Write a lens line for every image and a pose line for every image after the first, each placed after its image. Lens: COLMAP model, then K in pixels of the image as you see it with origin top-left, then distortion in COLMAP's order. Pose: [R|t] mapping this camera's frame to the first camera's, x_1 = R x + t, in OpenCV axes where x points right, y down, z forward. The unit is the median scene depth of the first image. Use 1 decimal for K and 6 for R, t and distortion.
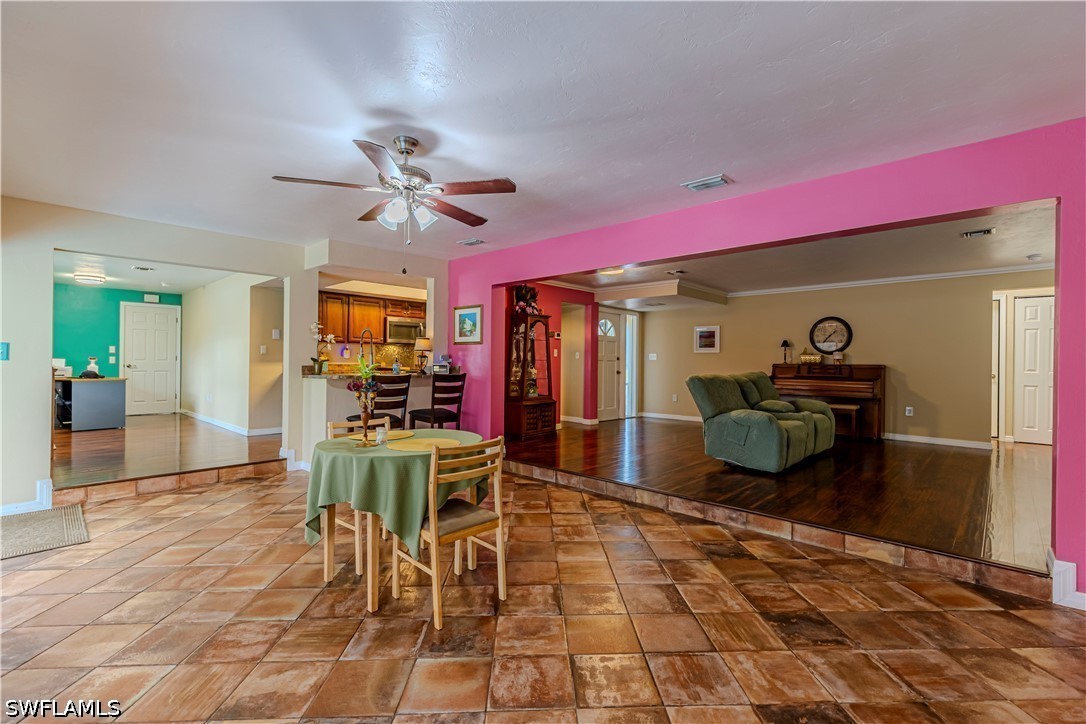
lens RADIAL K [[484.7, 0, 547.0], [0, 484.7, 365.1], [0, 0, 1]] dist [0.003662, 0.000743]
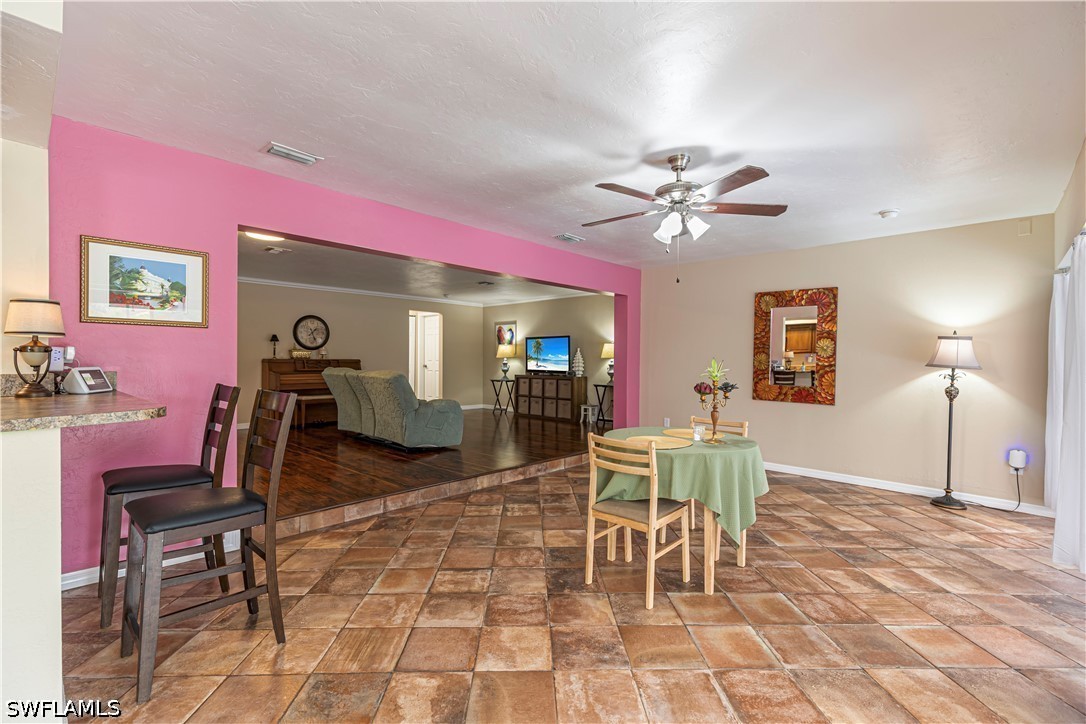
lens RADIAL K [[484.7, 0, 548.9], [0, 484.7, 364.6], [0, 0, 1]] dist [0.003662, 0.000743]
pose [[0.001516, -0.019984, 0.999799, -0.466470], [0.001561, 0.999799, 0.019982, -0.009515], [-0.999998, 0.001531, 0.001547, 0.437460]]
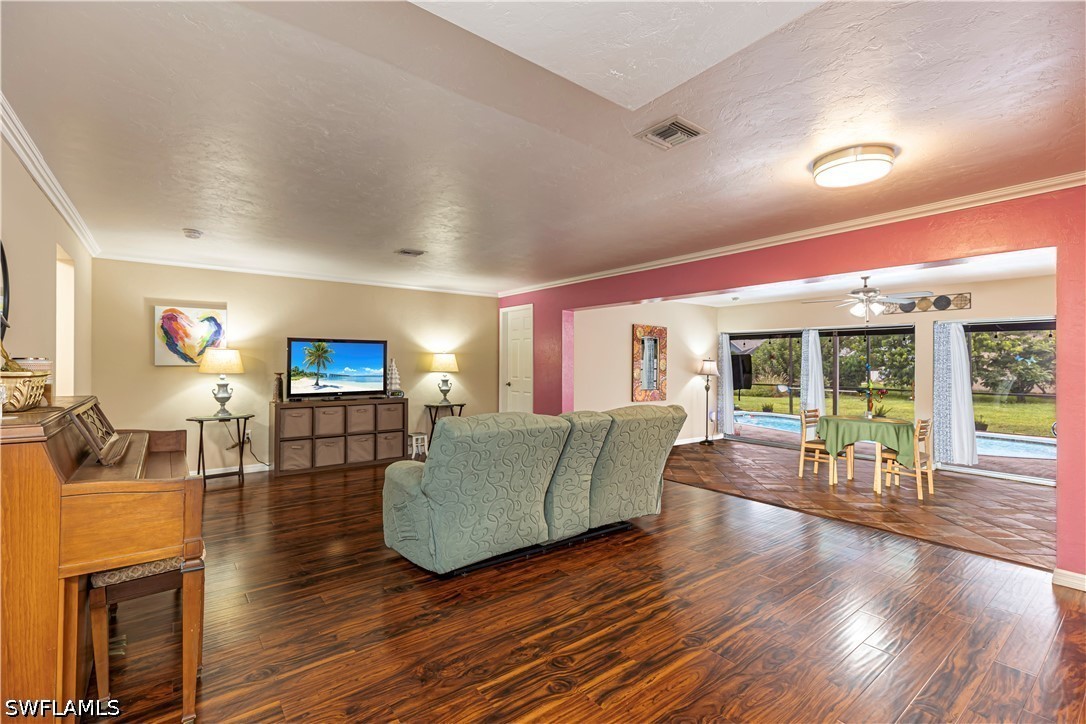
lens RADIAL K [[484.7, 0, 545.1], [0, 484.7, 360.4], [0, 0, 1]] dist [0.003662, 0.000743]
pose [[-0.986960, -0.012921, 0.160444, 0.245576], [-0.012569, 0.999916, 0.003209, -0.027186], [-0.160472, 0.001150, -0.987040, 1.109987]]
